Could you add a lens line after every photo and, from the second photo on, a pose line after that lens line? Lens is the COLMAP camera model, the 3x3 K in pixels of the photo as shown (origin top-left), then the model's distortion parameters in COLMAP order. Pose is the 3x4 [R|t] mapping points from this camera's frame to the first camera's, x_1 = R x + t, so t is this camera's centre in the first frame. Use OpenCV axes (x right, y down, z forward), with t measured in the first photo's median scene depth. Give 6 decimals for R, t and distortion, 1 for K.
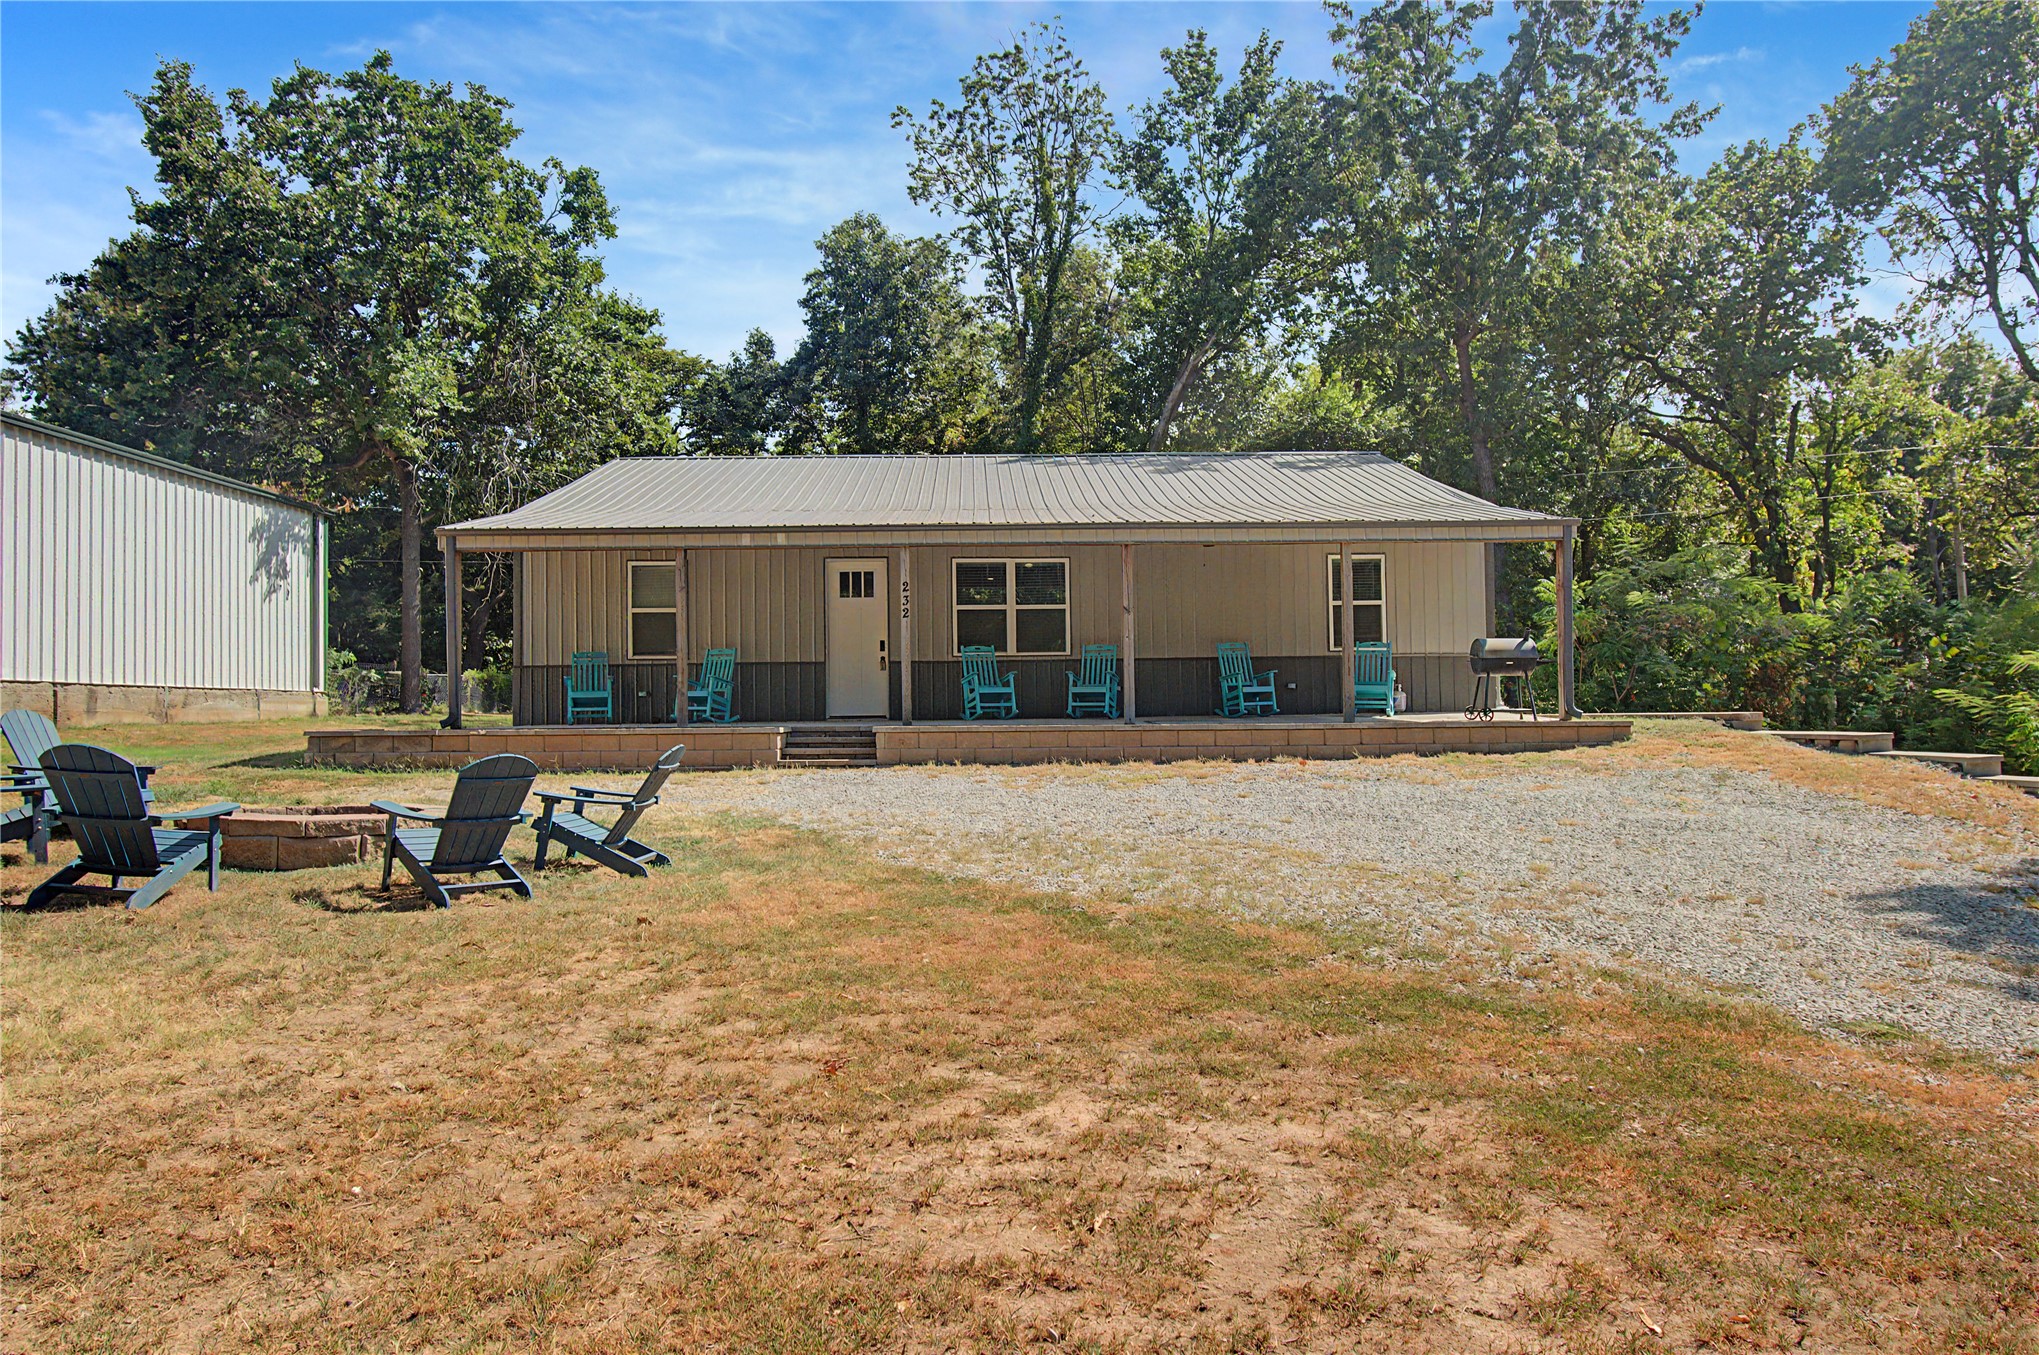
lens RADIAL K [[1354.7, 0, 1013.9], [0, 1354.7, 683.2], [0, 0, 1]] dist [-0.022105, 0.001845]
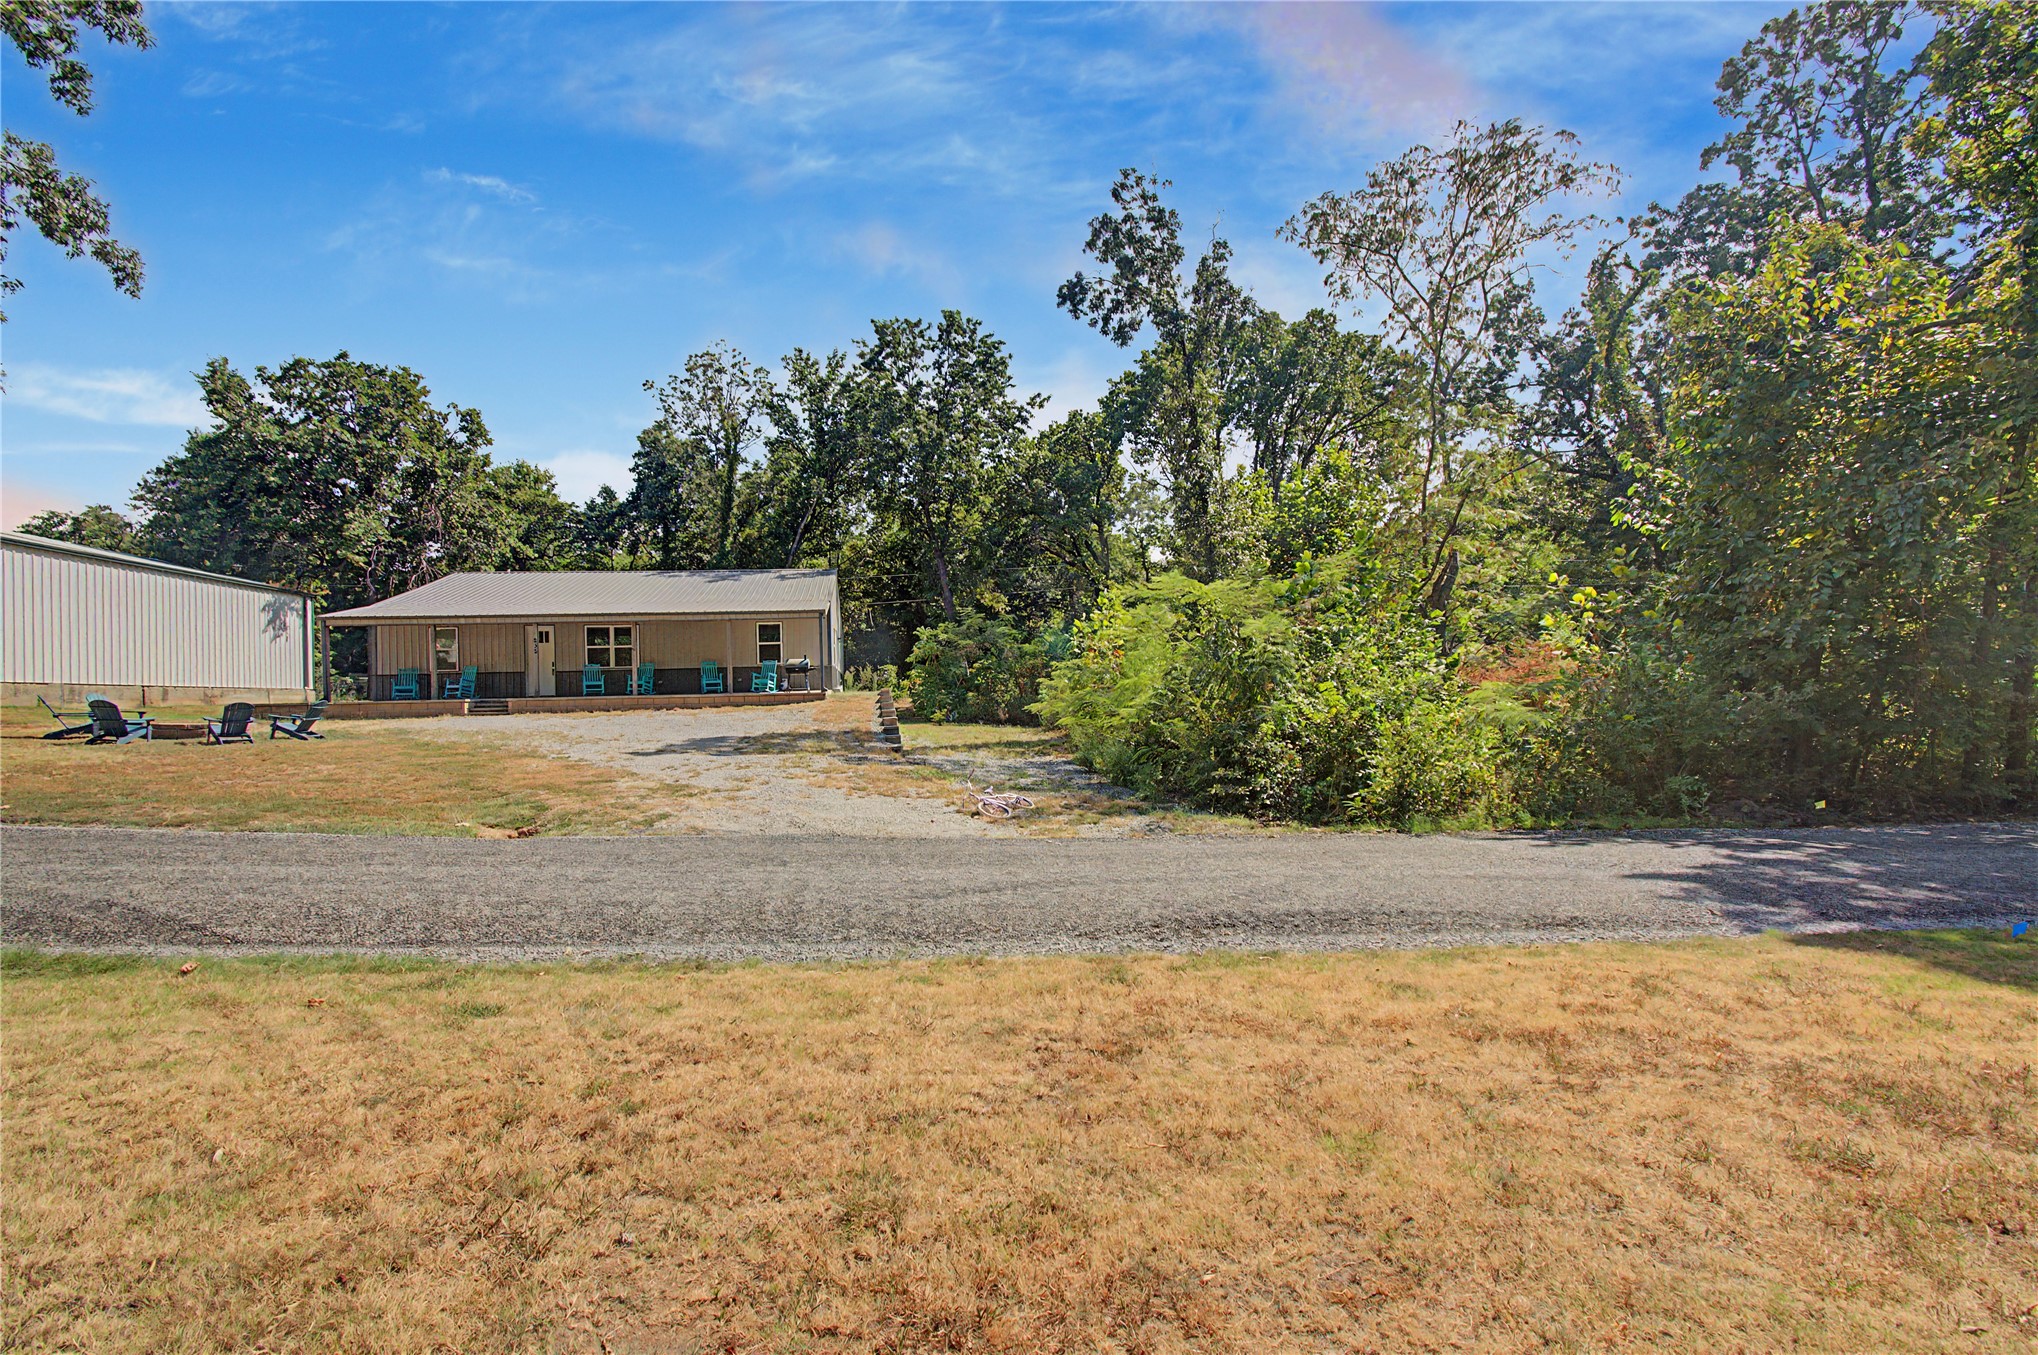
lens RADIAL K [[898.5, 0, 1019.0], [0, 898.5, 677.5], [0, 0, 1]] dist [0.001590, 0.000374]
pose [[0.993253, -0.011574, 0.115388, 0.373518], [0.011817, 0.999929, -0.001423, 0.004378], [-0.115363, 0.002777, 0.993320, -0.426061]]
